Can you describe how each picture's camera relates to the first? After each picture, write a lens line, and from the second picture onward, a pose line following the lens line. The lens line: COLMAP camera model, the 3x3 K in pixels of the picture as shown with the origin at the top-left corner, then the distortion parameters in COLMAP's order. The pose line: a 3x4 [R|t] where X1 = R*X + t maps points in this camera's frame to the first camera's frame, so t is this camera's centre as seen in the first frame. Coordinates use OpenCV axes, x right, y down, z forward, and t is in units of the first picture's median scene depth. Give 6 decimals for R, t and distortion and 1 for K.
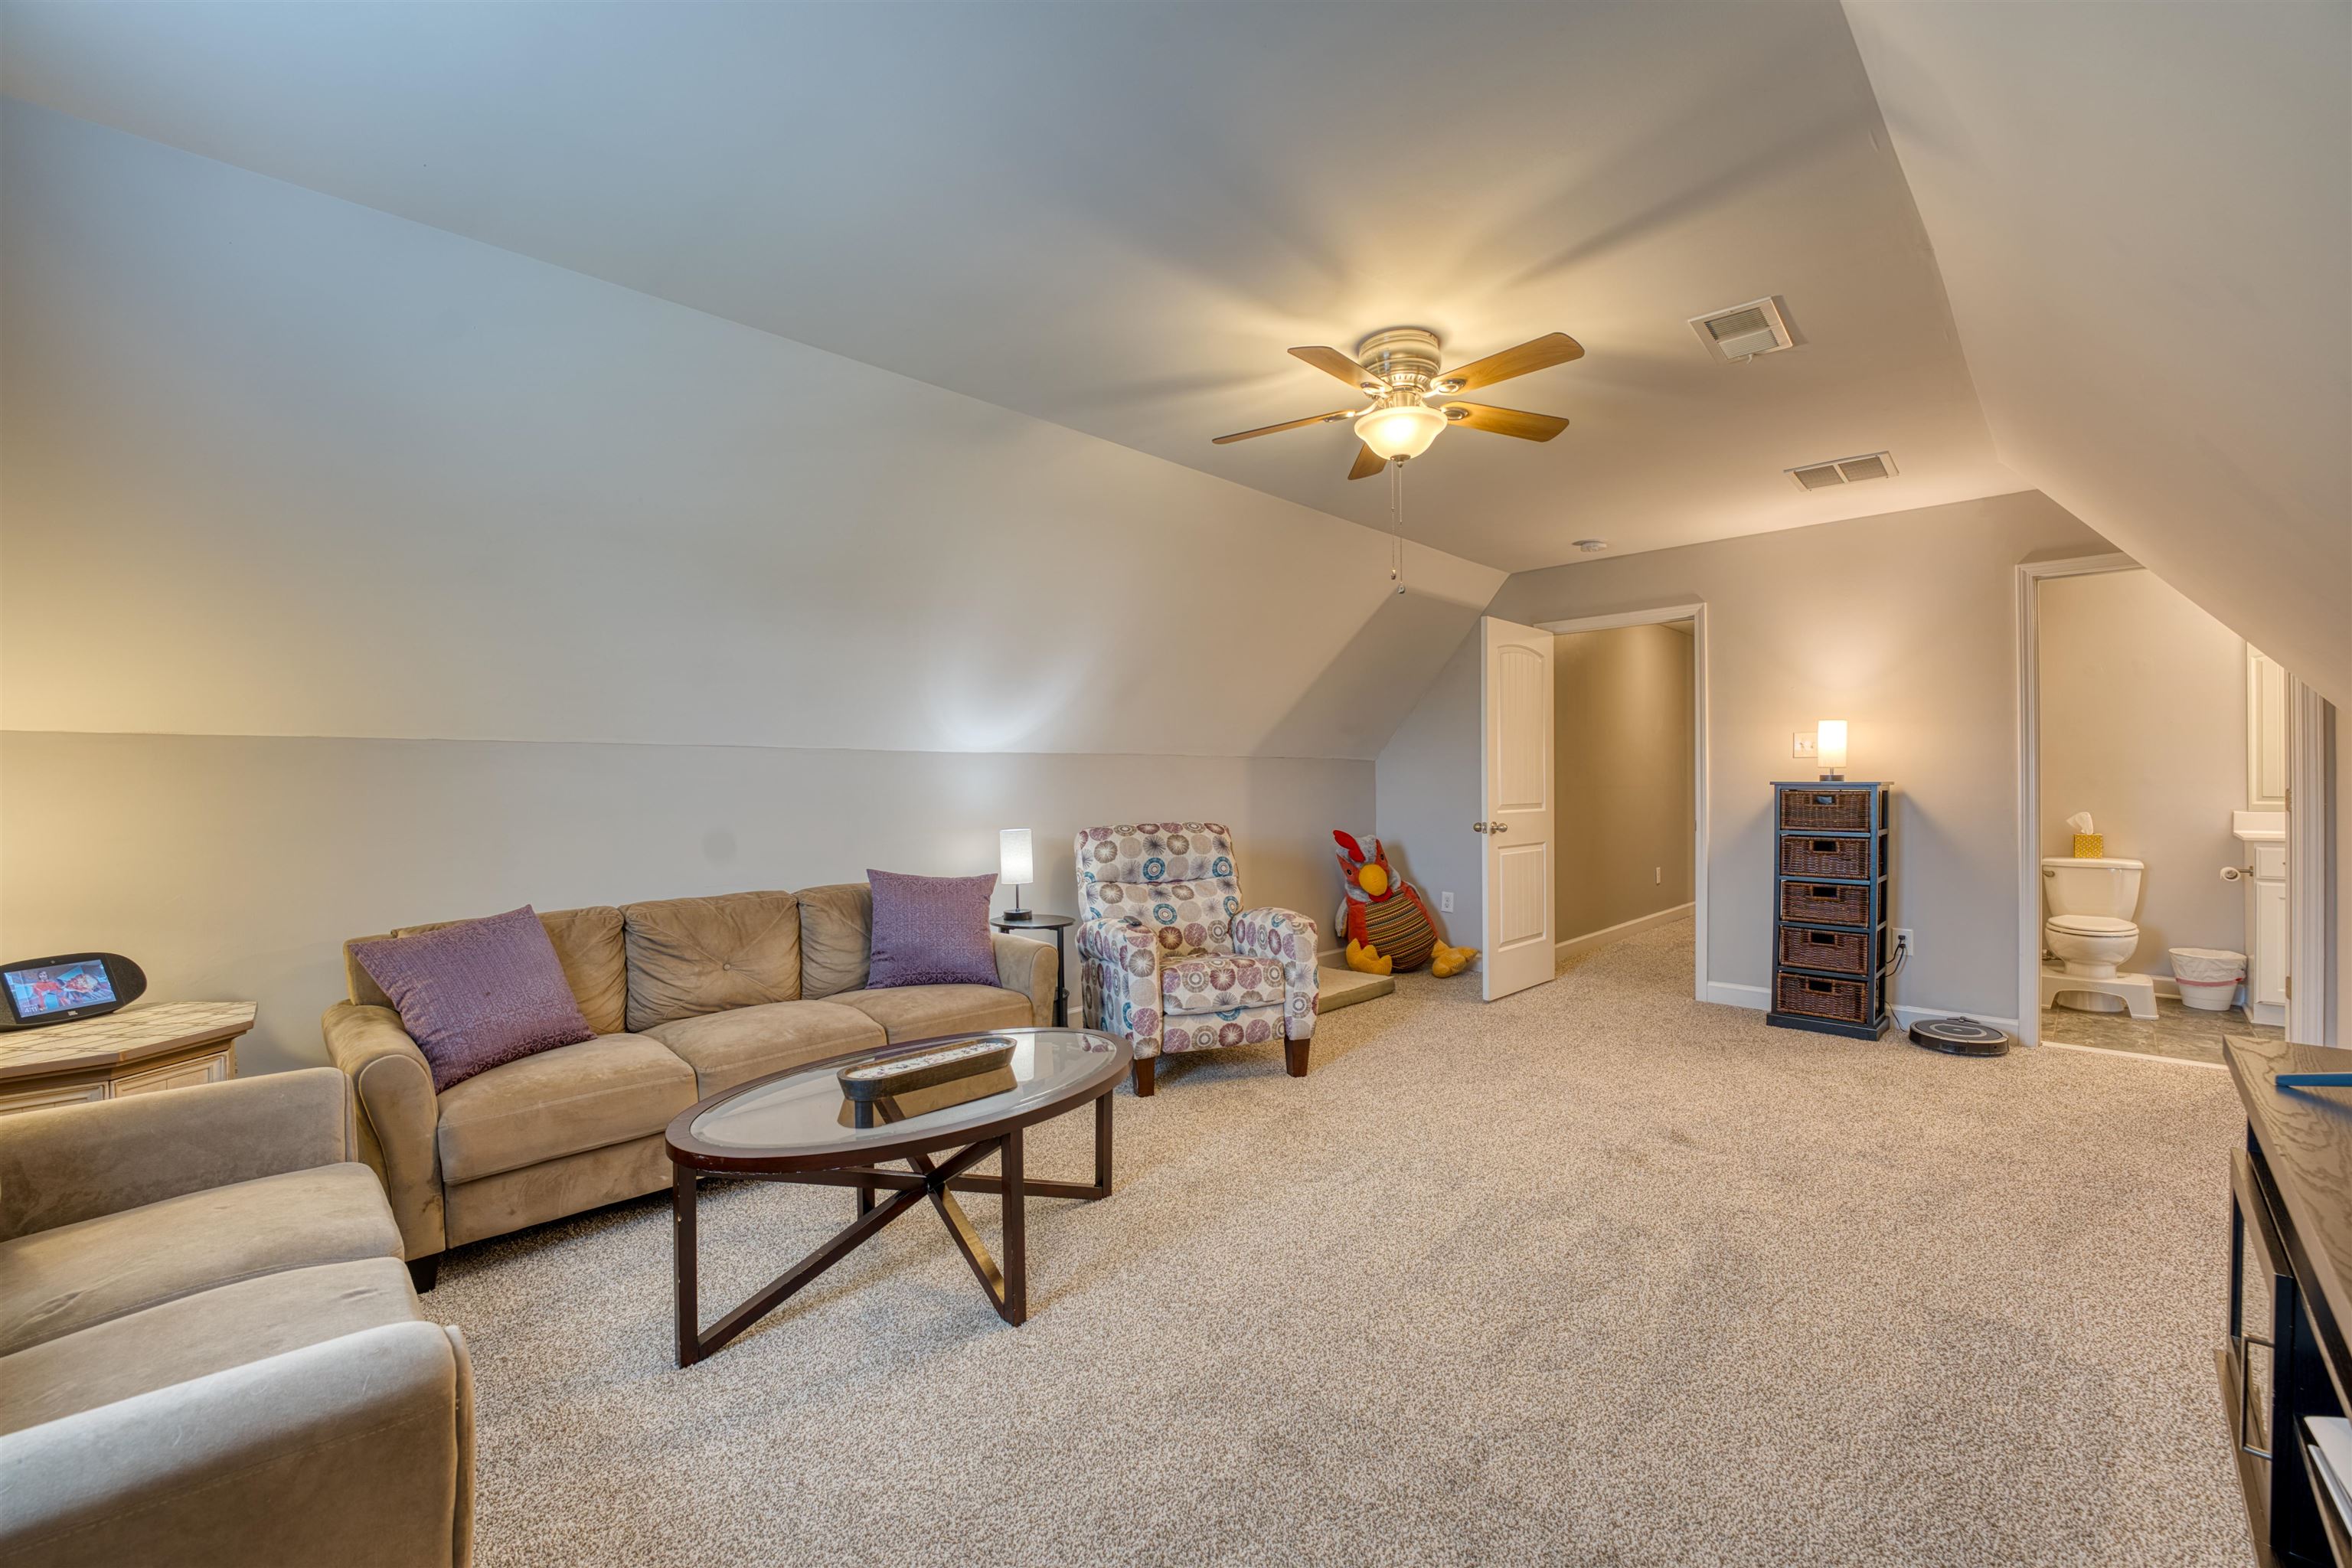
lens RADIAL K [[958.5, 0, 1176.0], [0, 958.5, 784.0], [0, 0, 1]] dist [-0.000559, -0.000062]
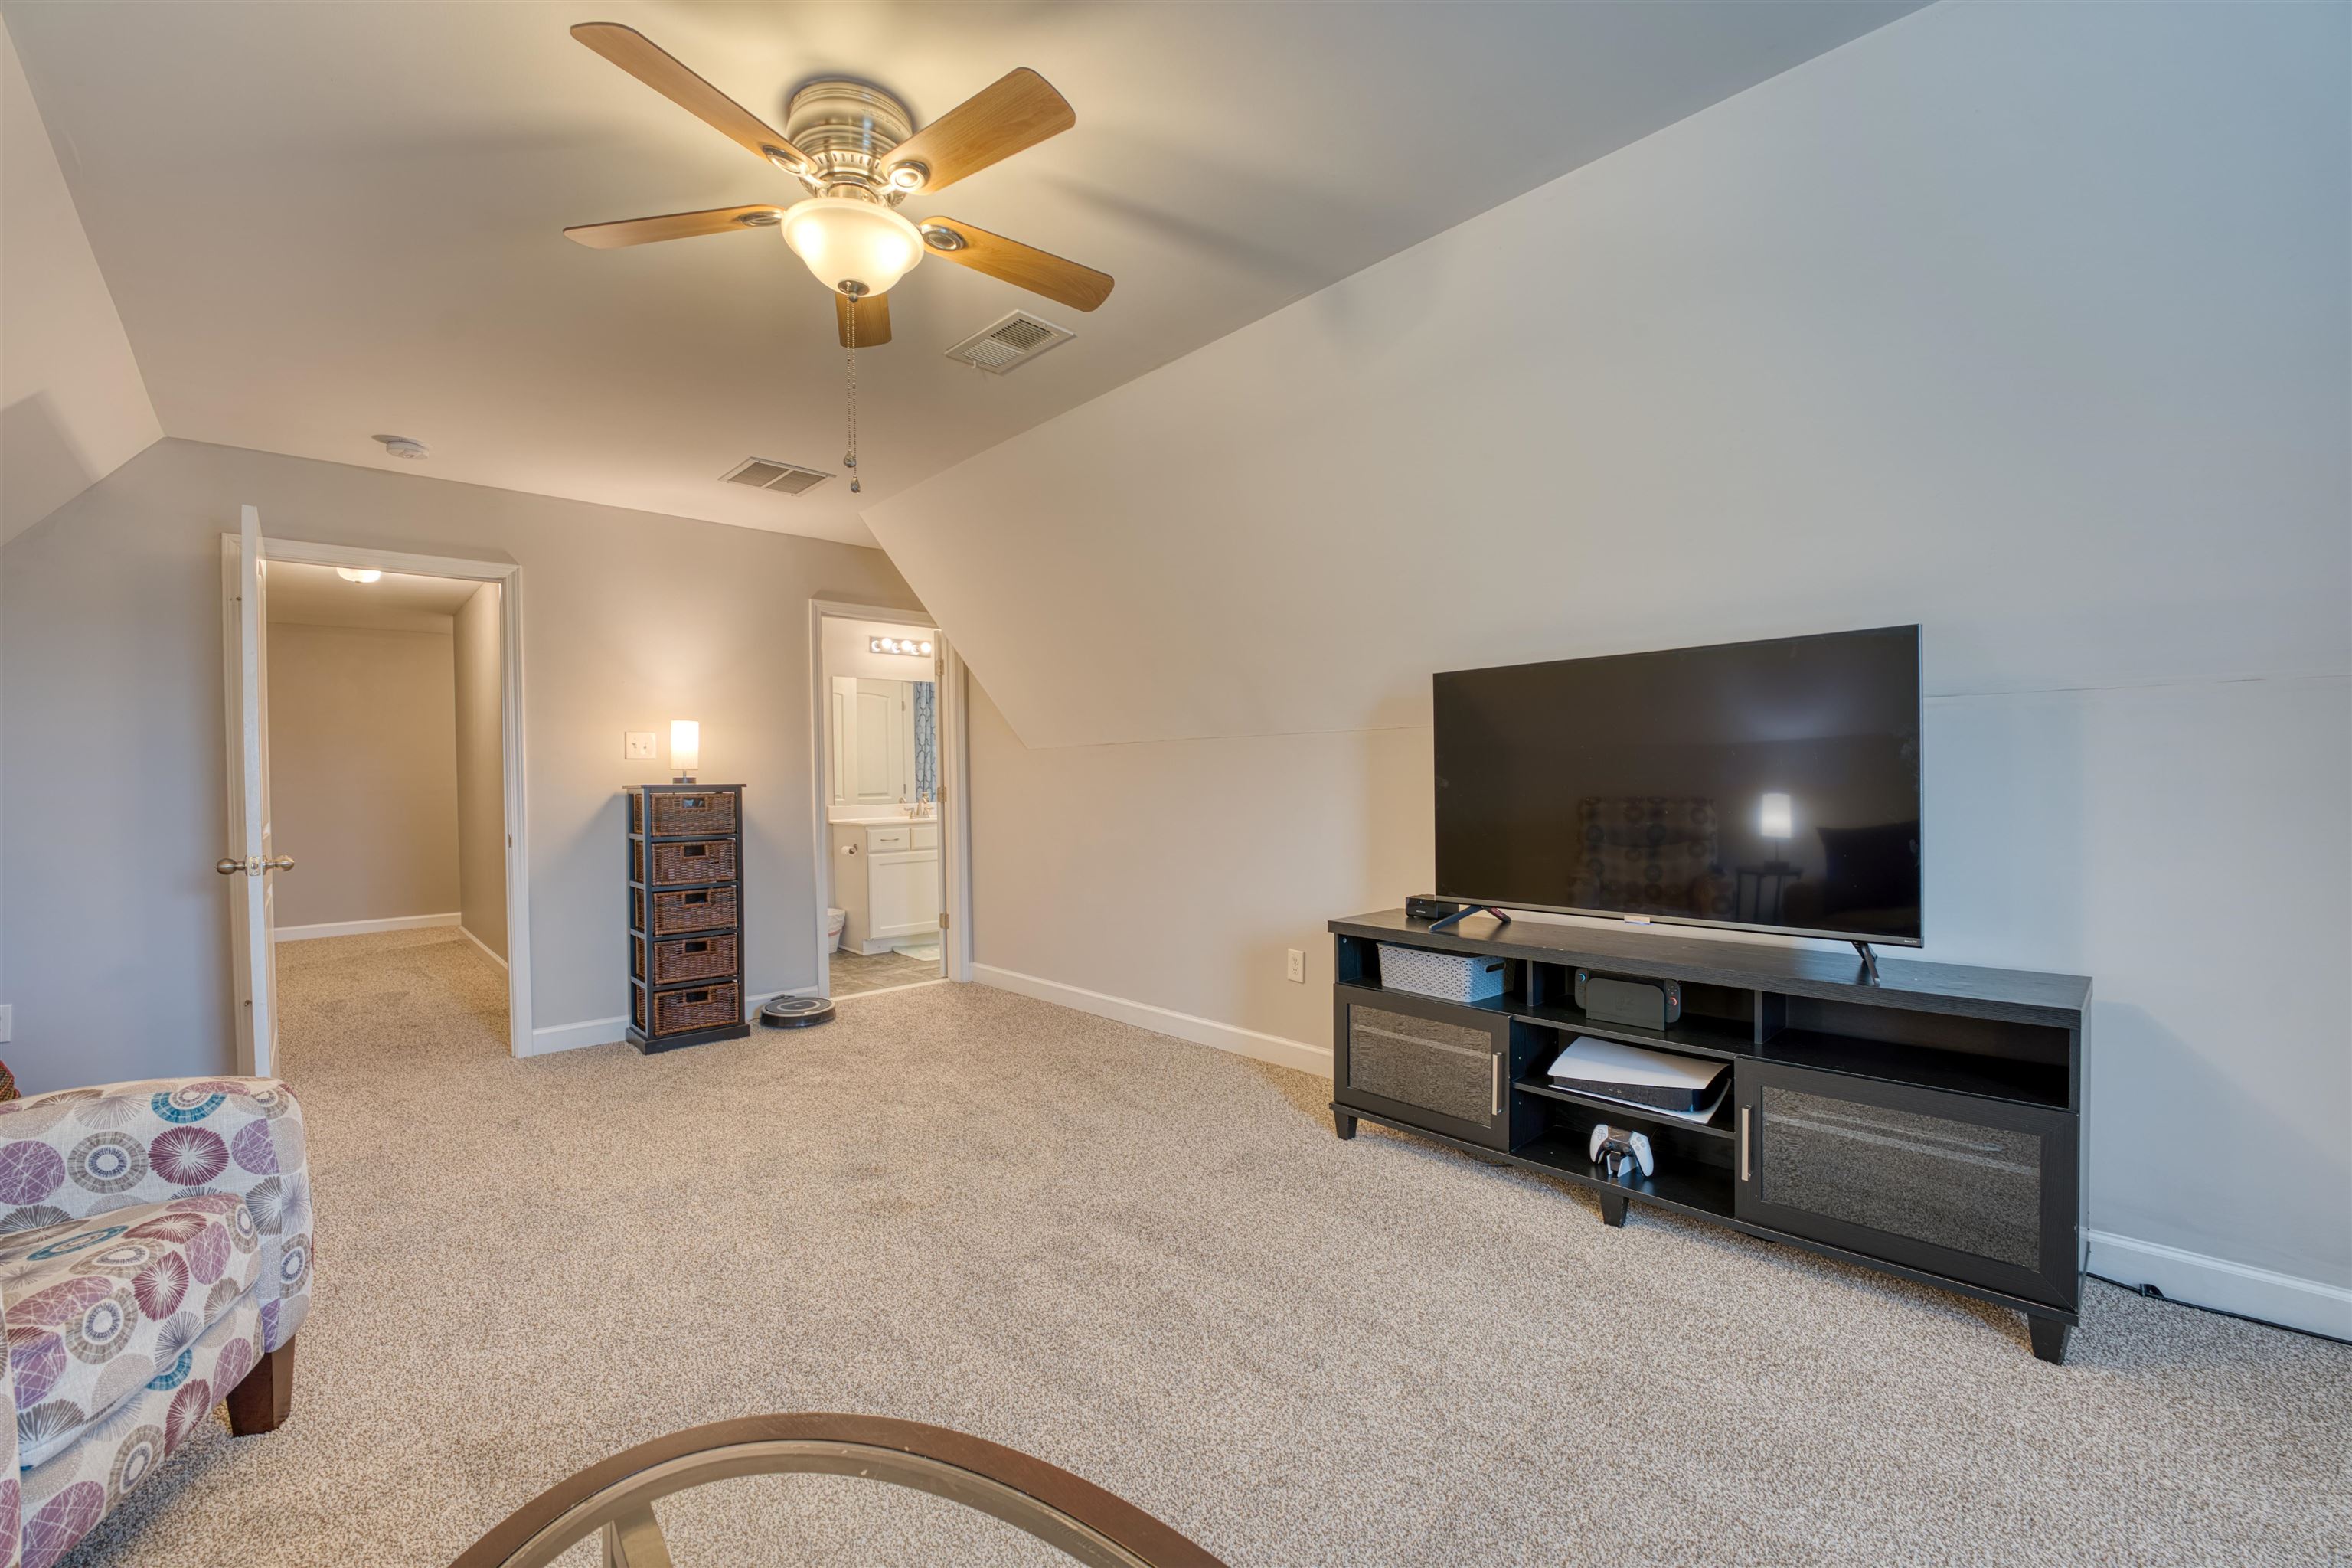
lens RADIAL K [[963.2, 0, 1170.5], [0, 963.2, 795.2], [0, 0, 1]] dist [-0.000028, 0.000140]
pose [[0.050591, -0.011469, 0.998654, -0.302957], [0.007919, 0.999907, 0.011083, 0.001890], [-0.998688, 0.007348, 0.050677, 0.537821]]
